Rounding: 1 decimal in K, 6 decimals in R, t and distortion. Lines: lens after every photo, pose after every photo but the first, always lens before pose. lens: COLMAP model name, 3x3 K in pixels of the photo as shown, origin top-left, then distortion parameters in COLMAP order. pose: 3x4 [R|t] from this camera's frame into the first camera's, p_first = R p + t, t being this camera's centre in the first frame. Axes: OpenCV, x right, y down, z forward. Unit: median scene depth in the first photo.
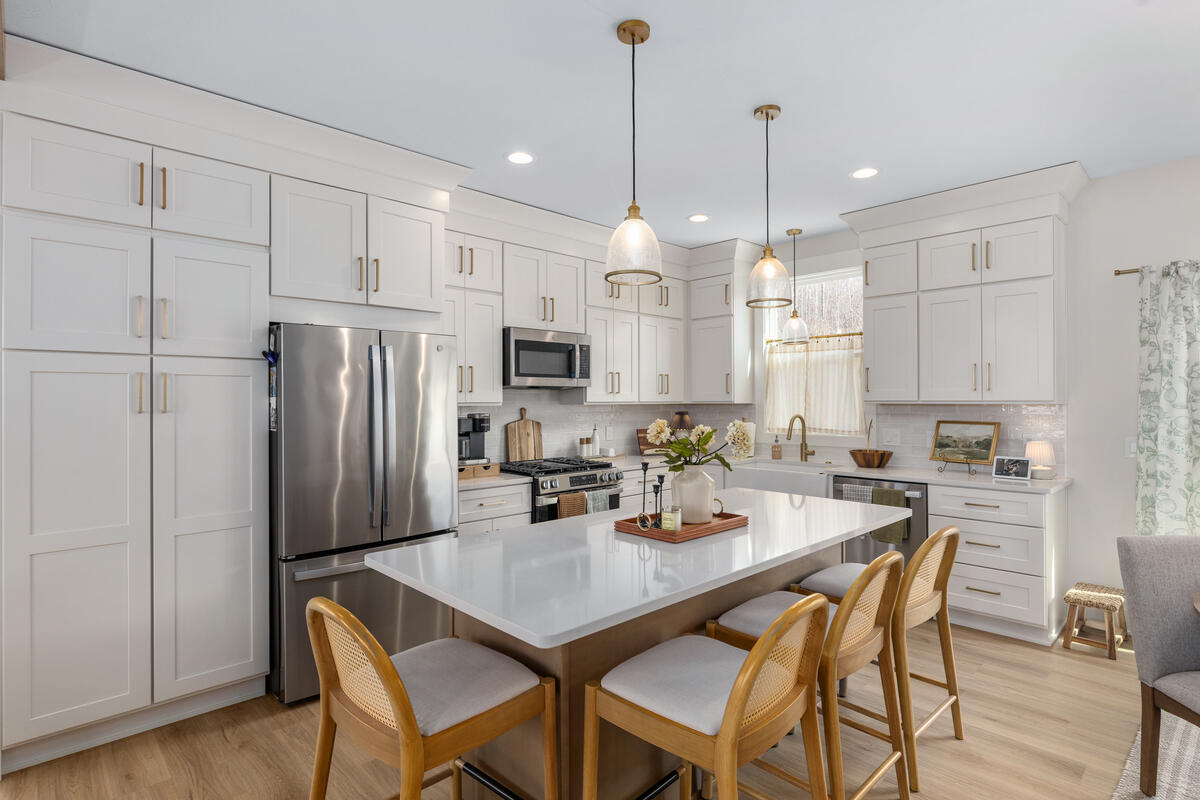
lens RADIAL K [[606.2, 0, 600.8], [0, 606.2, 396.0], [0, 0, 1]] dist [-0.006803, -0.000496]
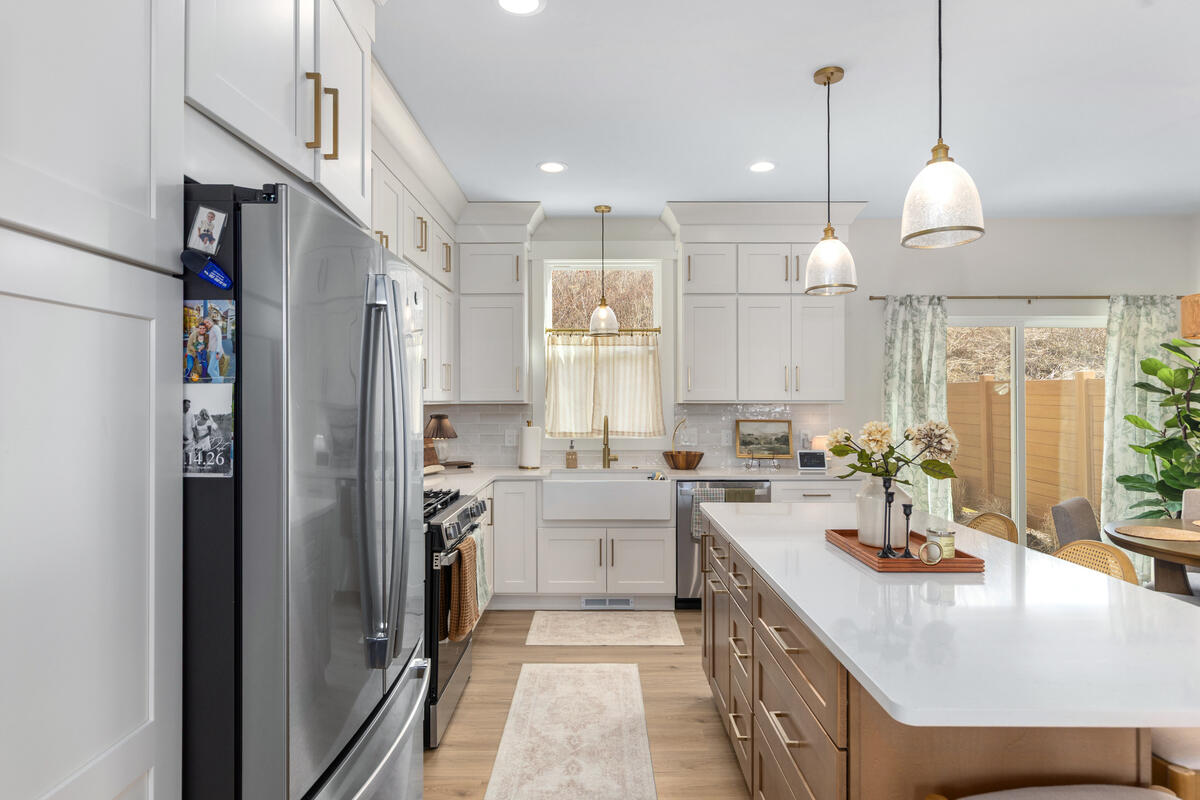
lens RADIAL K [[674.9, 0, 601.5], [0, 674.9, 403.5], [0, 0, 1]] dist [-0.003328, -0.001622]
pose [[0.685240, -0.000458, 0.728317, -0.425135], [-0.006779, 0.999952, 0.007006, 0.006105], [-0.728286, -0.009738, 0.685204, 0.352446]]
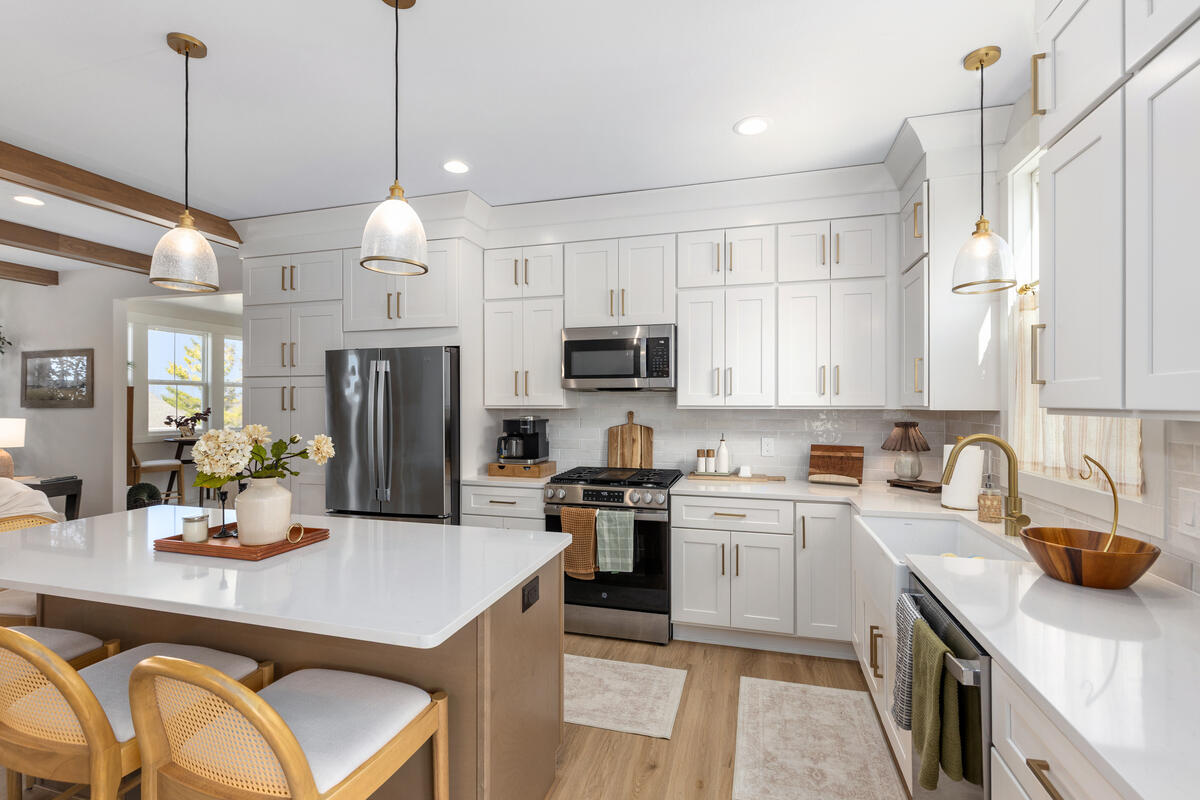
lens RADIAL K [[546.2, 0, 598.6], [0, 546.2, 400.6], [0, 0, 1]] dist [0.000290, 0.000167]
pose [[0.501040, 0.000953, -0.865424, 0.585964], [0.004029, 0.999986, 0.003434, 0.000036], [0.865415, -0.005207, 0.501029, 0.550424]]
